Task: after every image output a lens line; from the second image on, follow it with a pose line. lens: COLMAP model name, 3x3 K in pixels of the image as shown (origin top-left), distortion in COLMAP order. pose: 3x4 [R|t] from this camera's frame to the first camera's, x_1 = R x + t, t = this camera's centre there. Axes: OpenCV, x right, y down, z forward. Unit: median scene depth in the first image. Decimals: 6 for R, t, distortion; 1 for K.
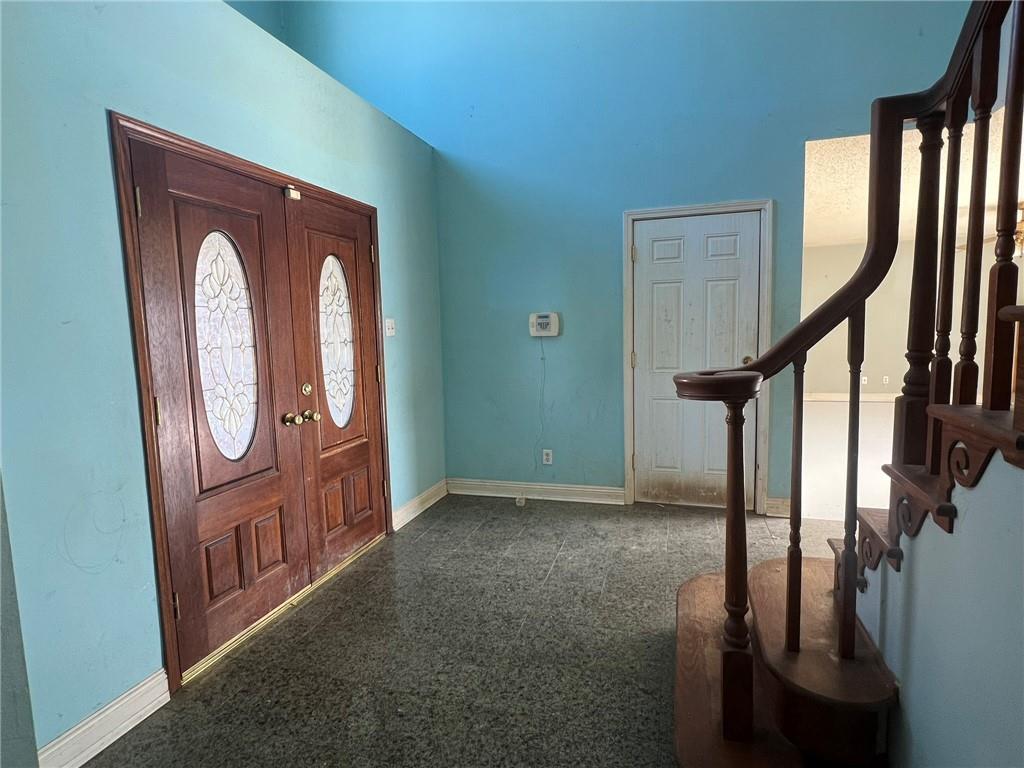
lens RADIAL K [[542.6, 0, 511.2], [0, 542.6, 382.4], [0, 0, 1]] dist [-0.002628, -0.000205]
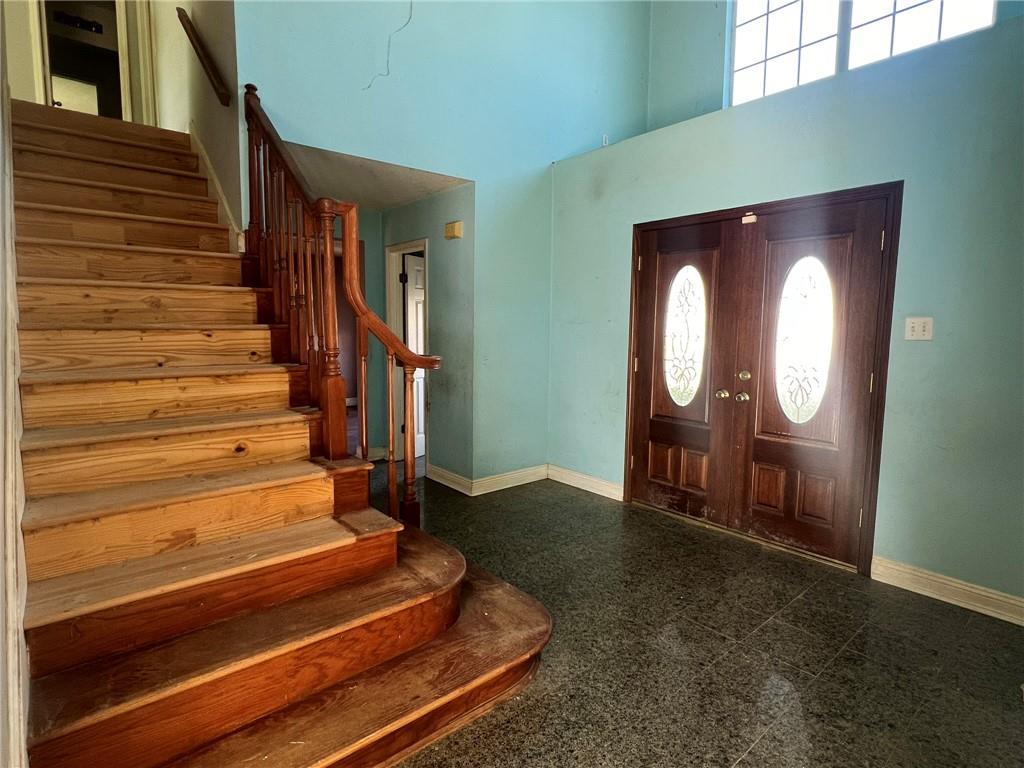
lens RADIAL K [[542.6, 0, 511.2], [0, 542.6, 384.0], [0, 0, 1]] dist [-0.002628, -0.000205]
pose [[-0.534798, 0.107922, -0.838060, 0.819127], [-0.084725, 0.979963, 0.180262, -0.126364], [0.840722, 0.167409, -0.514938, 1.032430]]
